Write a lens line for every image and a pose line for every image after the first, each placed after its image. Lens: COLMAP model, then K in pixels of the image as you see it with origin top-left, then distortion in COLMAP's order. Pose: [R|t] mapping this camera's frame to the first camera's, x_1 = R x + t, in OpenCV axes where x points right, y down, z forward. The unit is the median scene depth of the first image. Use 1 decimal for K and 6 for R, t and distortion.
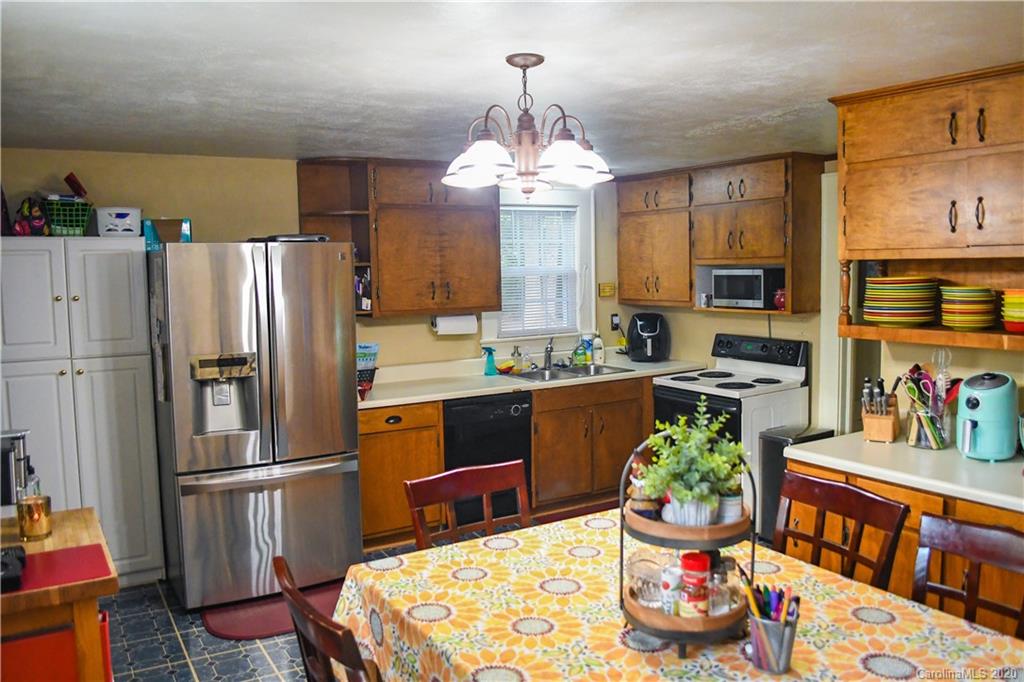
lens RADIAL K [[813.3, 0, 526.6], [0, 813.3, 339.4], [0, 0, 1]] dist [-0.074100, -0.001801]
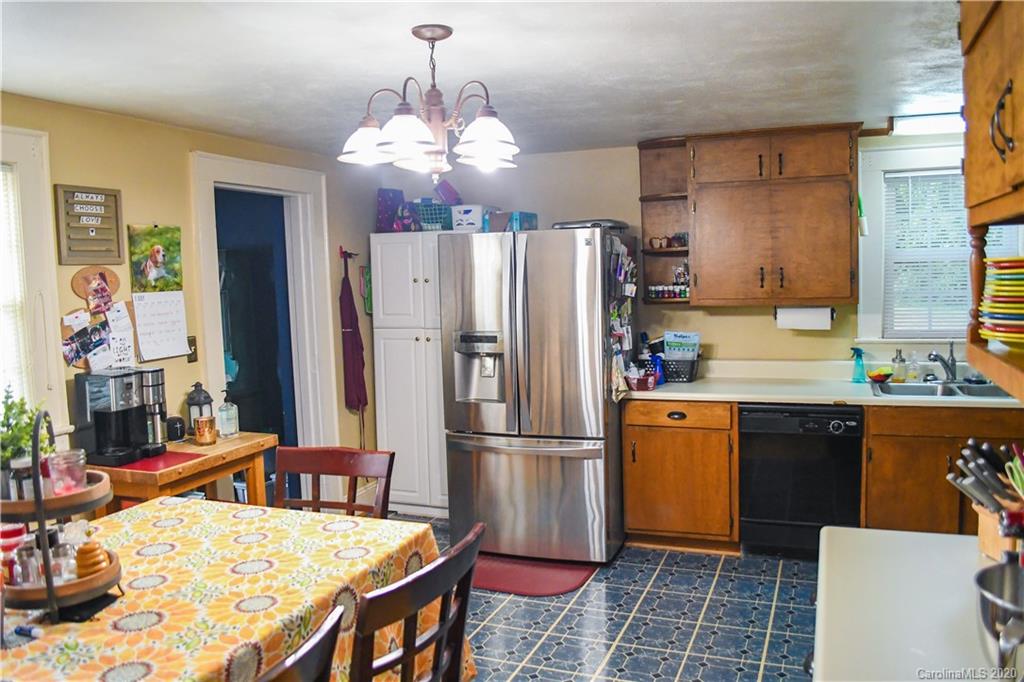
lens RADIAL K [[813.3, 0, 526.6], [0, 813.3, 339.4], [0, 0, 1]] dist [-0.074100, -0.001801]
pose [[0.603334, 0.067946, -0.794589, 0.529268], [-0.053315, 0.997571, 0.044821, -0.023506], [0.795704, 0.015322, 0.605491, 0.334366]]
